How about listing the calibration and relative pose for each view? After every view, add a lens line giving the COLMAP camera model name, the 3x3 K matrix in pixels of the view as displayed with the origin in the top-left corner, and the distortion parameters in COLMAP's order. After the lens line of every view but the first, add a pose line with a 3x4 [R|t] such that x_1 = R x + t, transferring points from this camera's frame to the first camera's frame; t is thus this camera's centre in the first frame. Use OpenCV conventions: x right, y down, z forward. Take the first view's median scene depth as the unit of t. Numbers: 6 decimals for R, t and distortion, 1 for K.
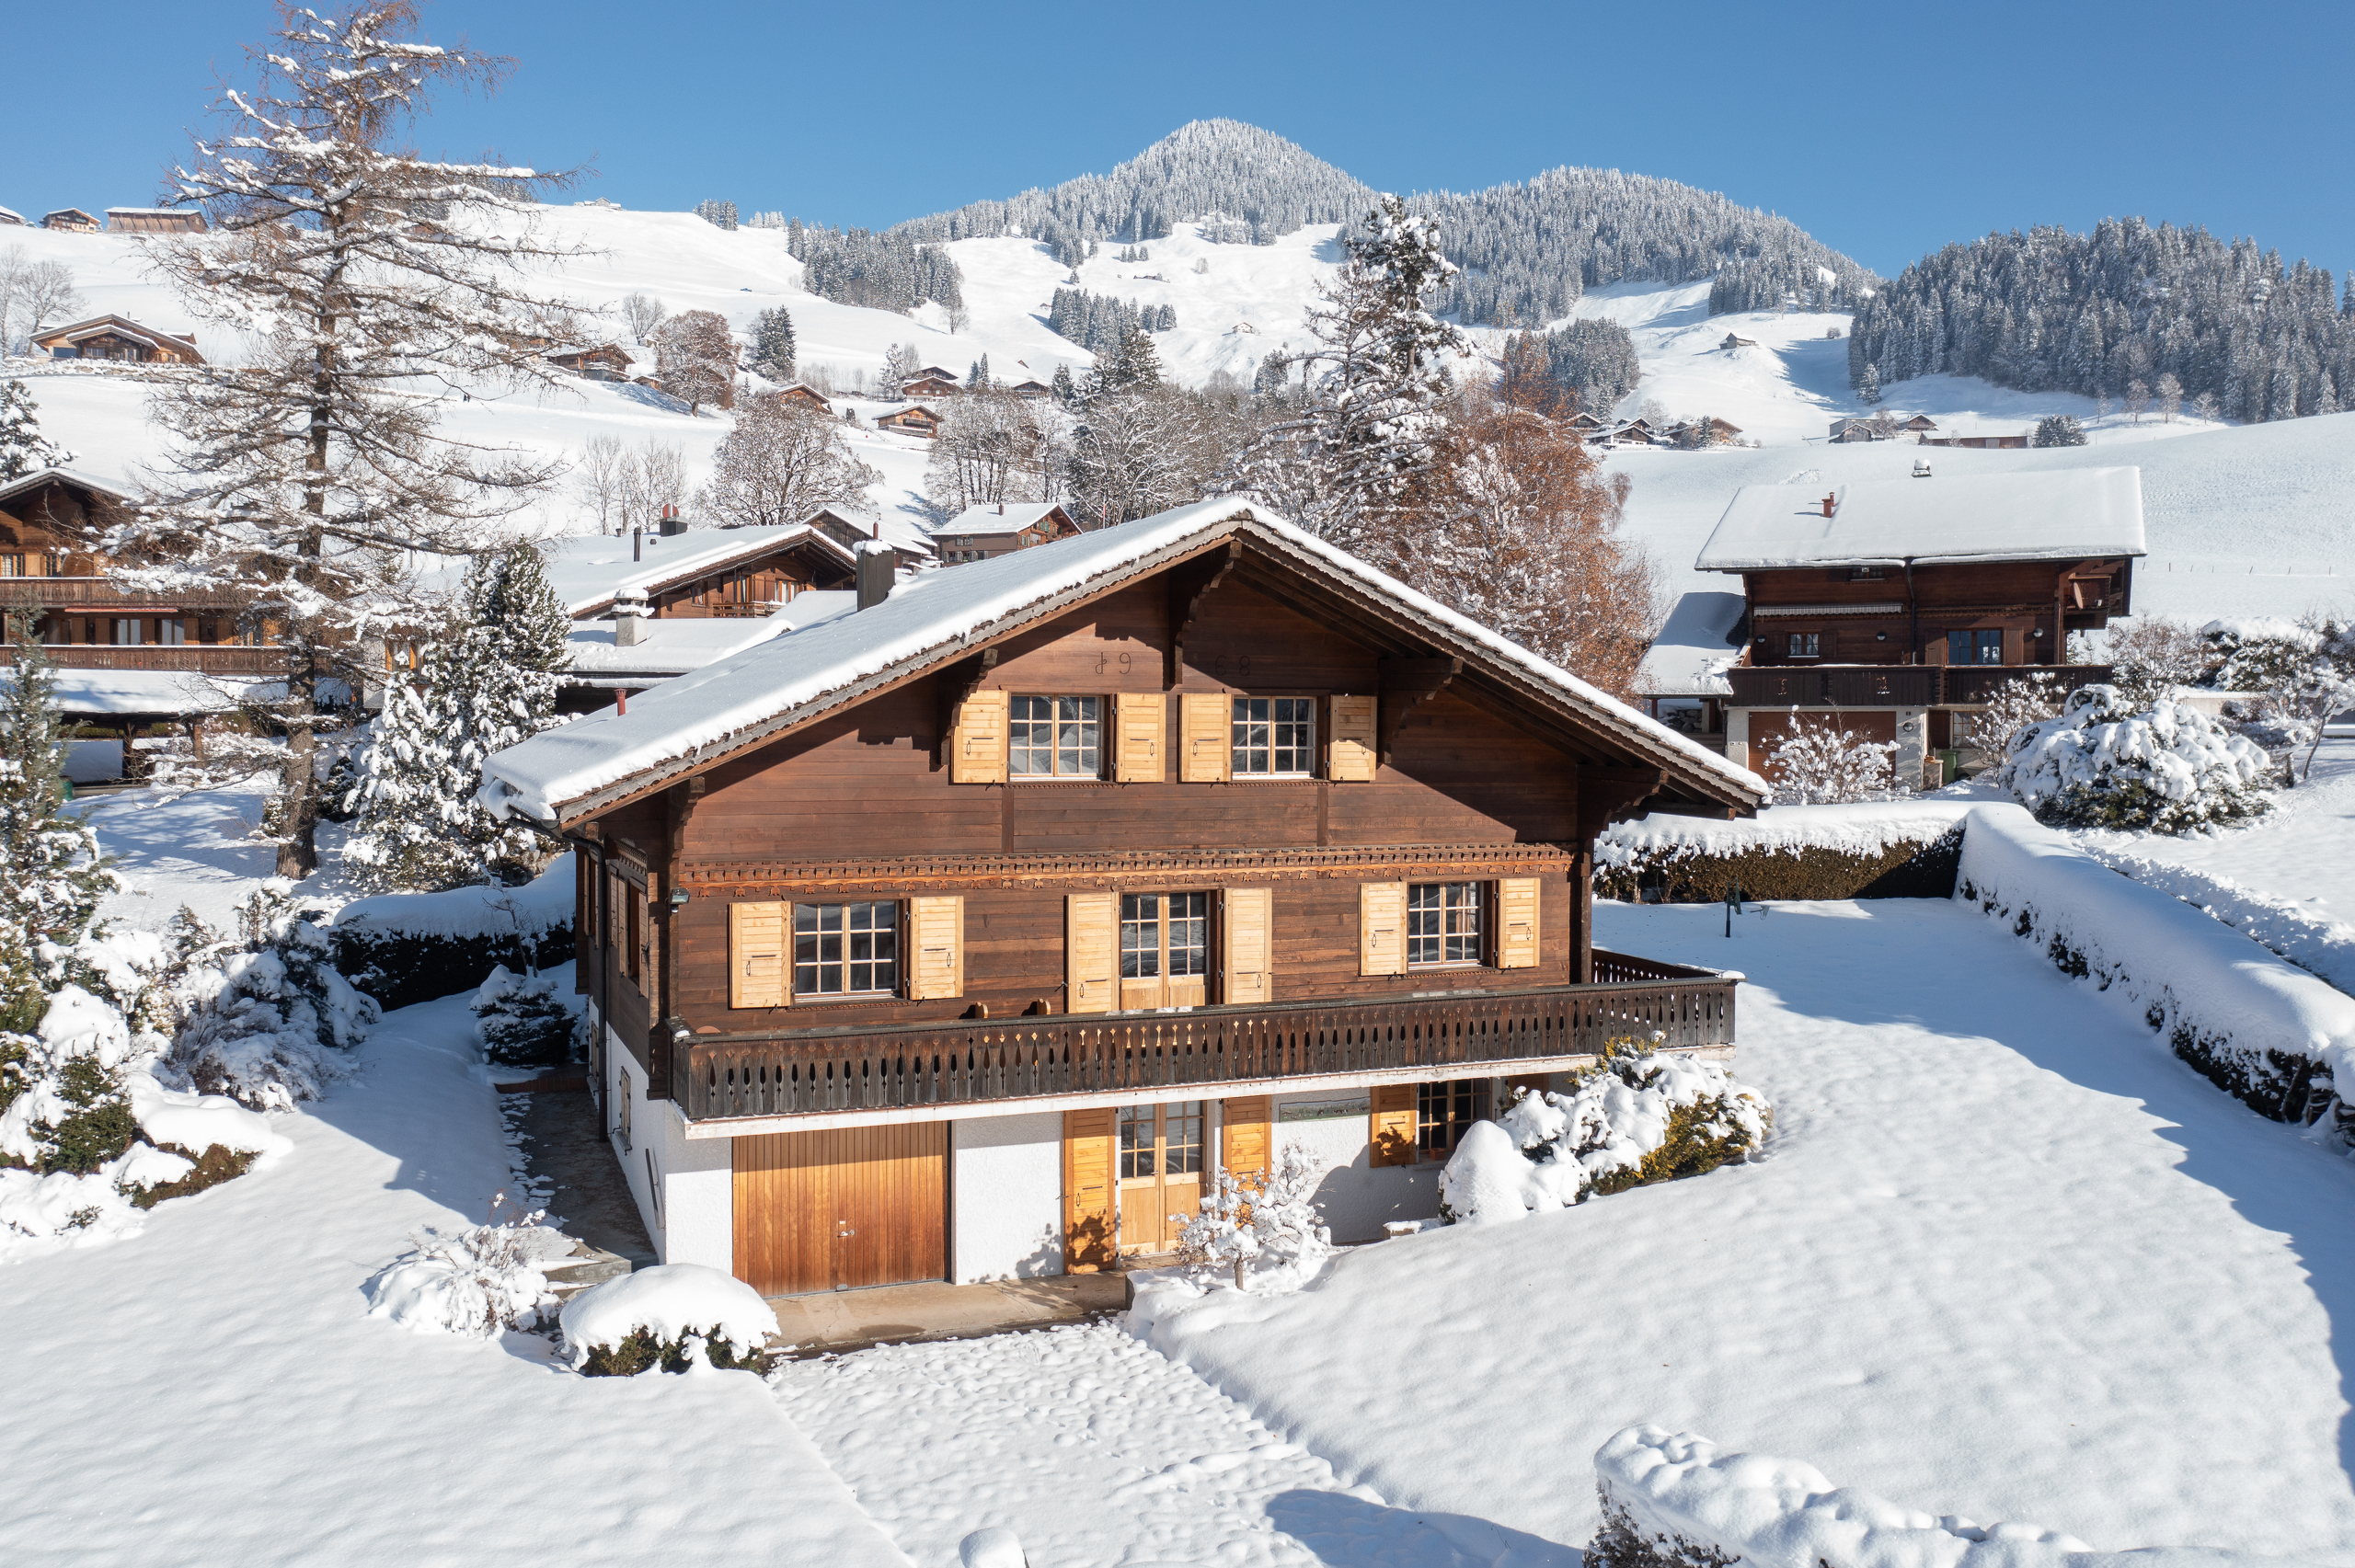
lens RADIAL K [[1803.8, 0, 1159.7], [0, 1803.8, 777.5], [0, 0, 1]] dist [-0.000406, -0.000518]
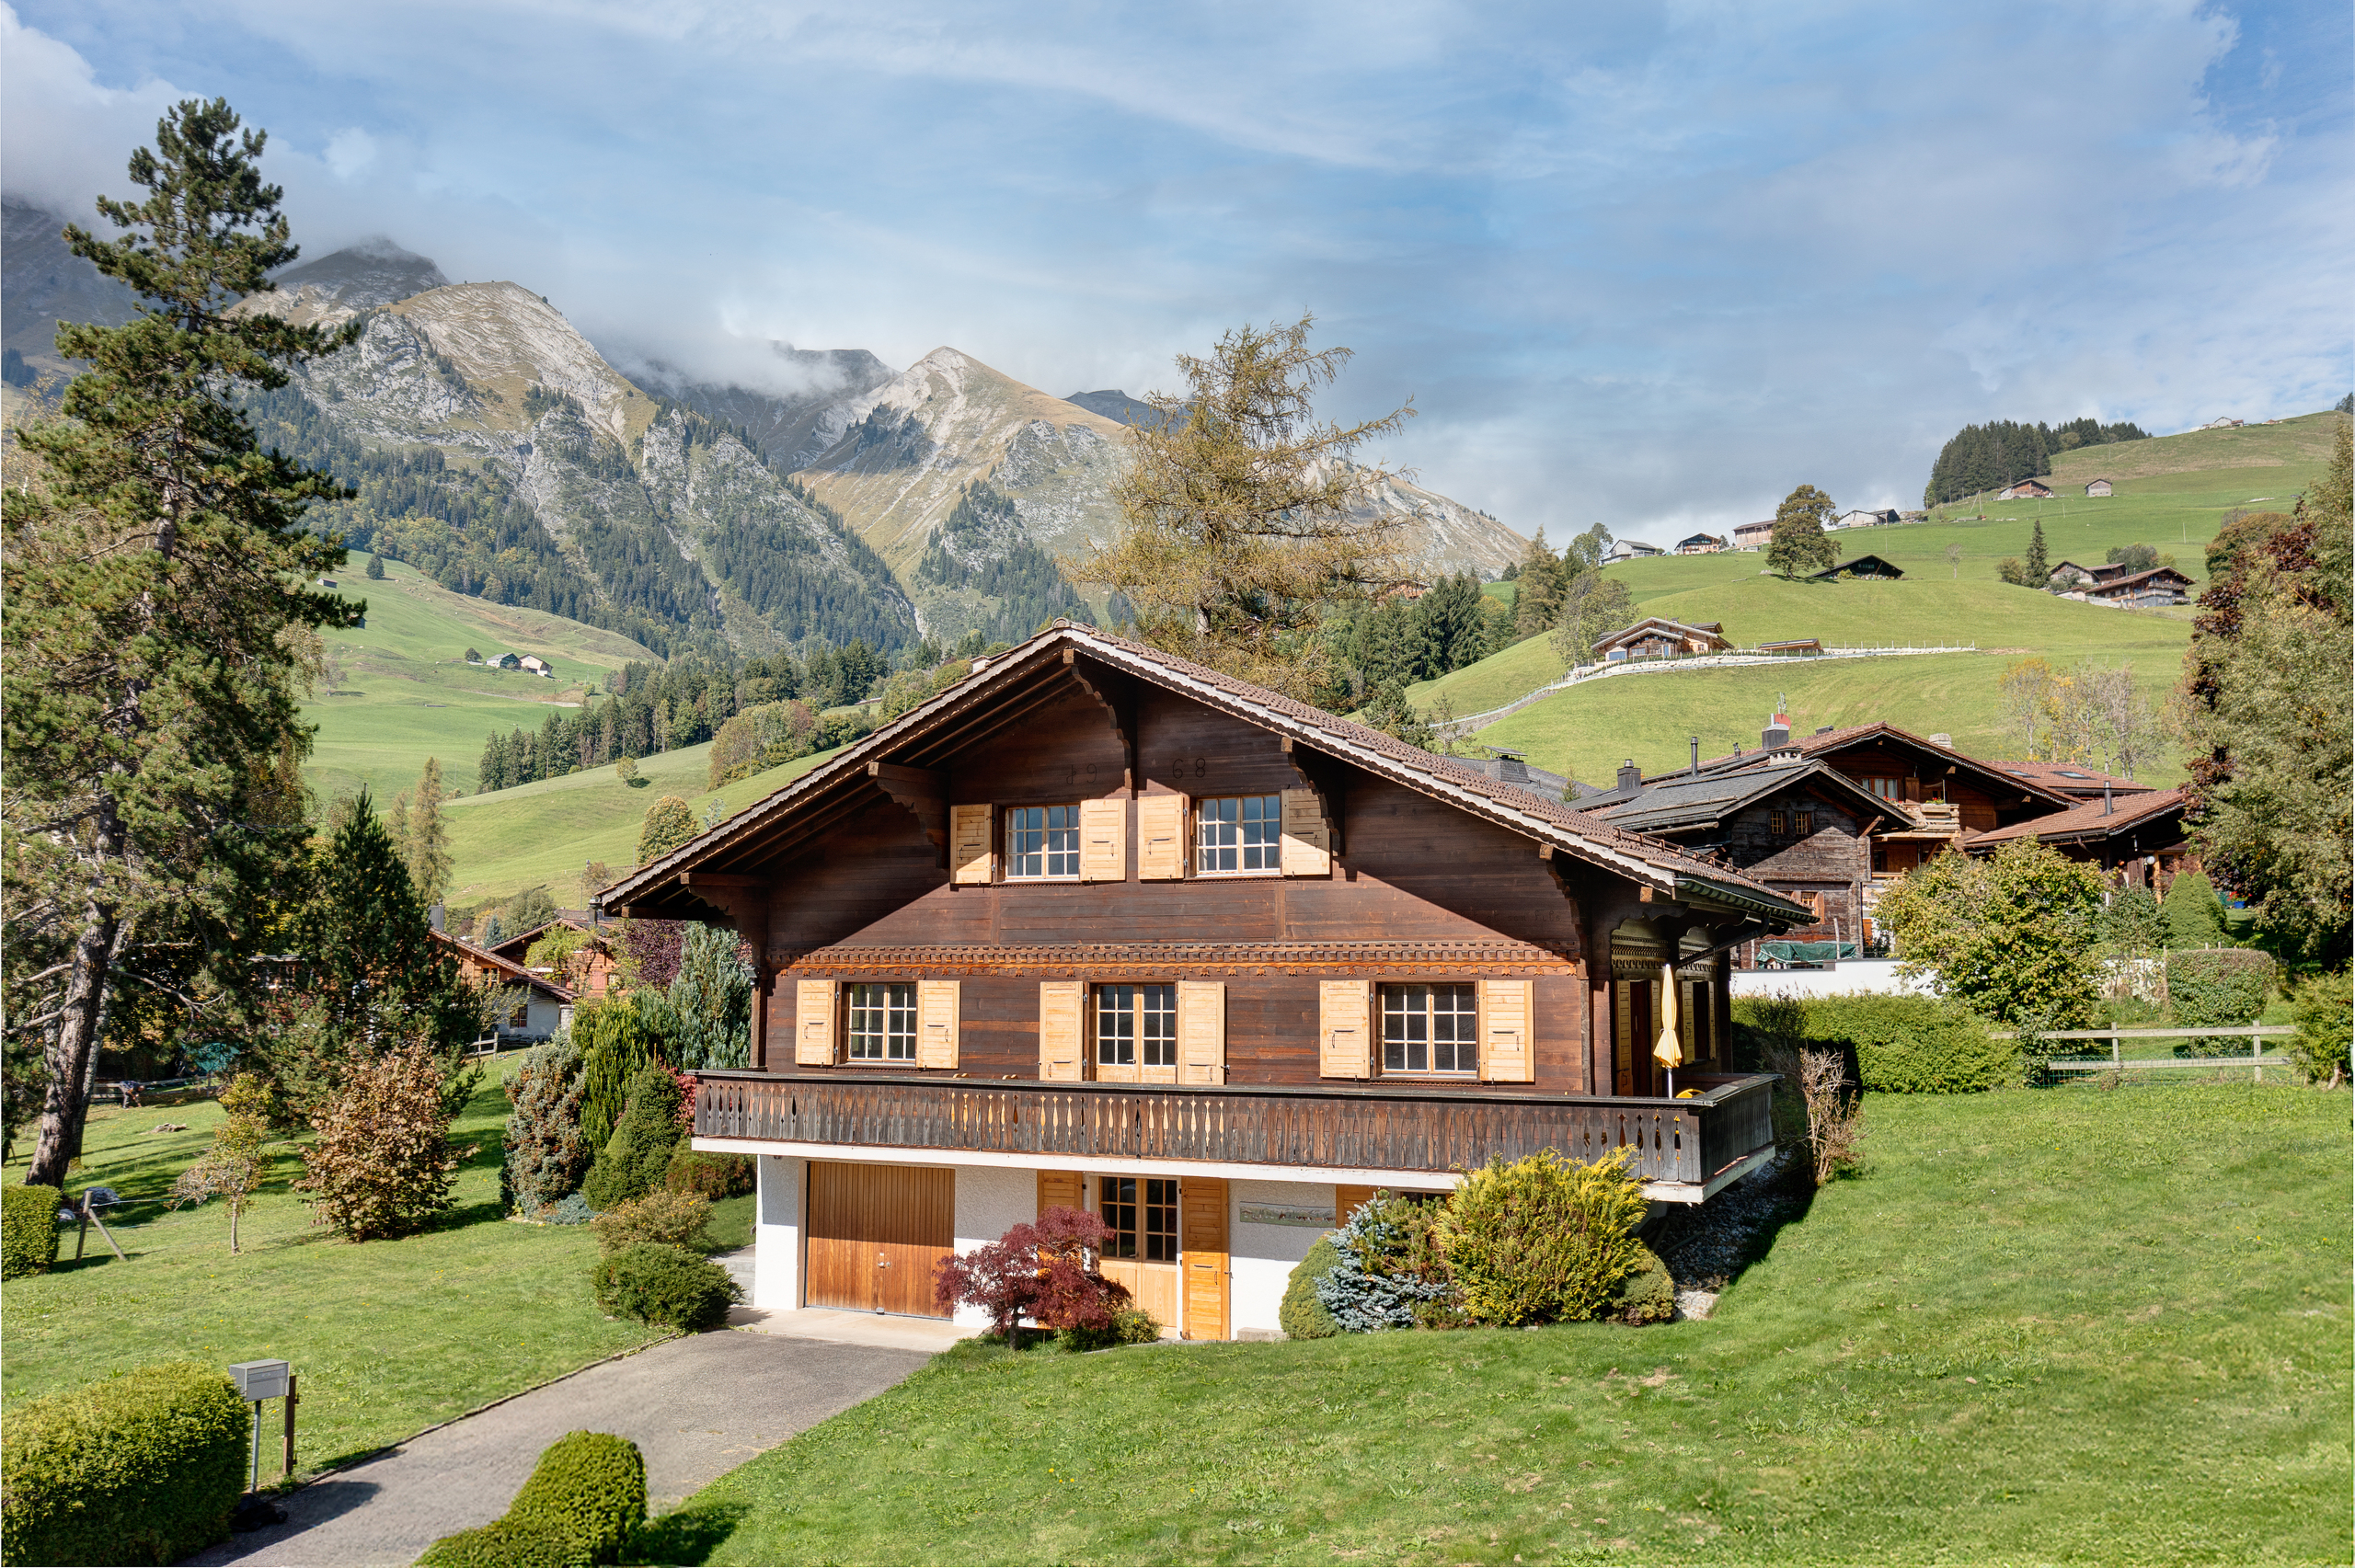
lens RADIAL K [[1803.8, 0, 1158.8], [0, 1803.8, 782.1], [0, 0, 1]] dist [-0.000406, -0.000518]
pose [[0.676551, -0.087097, -0.731227, 0.806560], [-0.017132, 0.990851, -0.133872, 0.087853], [0.736196, 0.103098, 0.668869, 0.287315]]
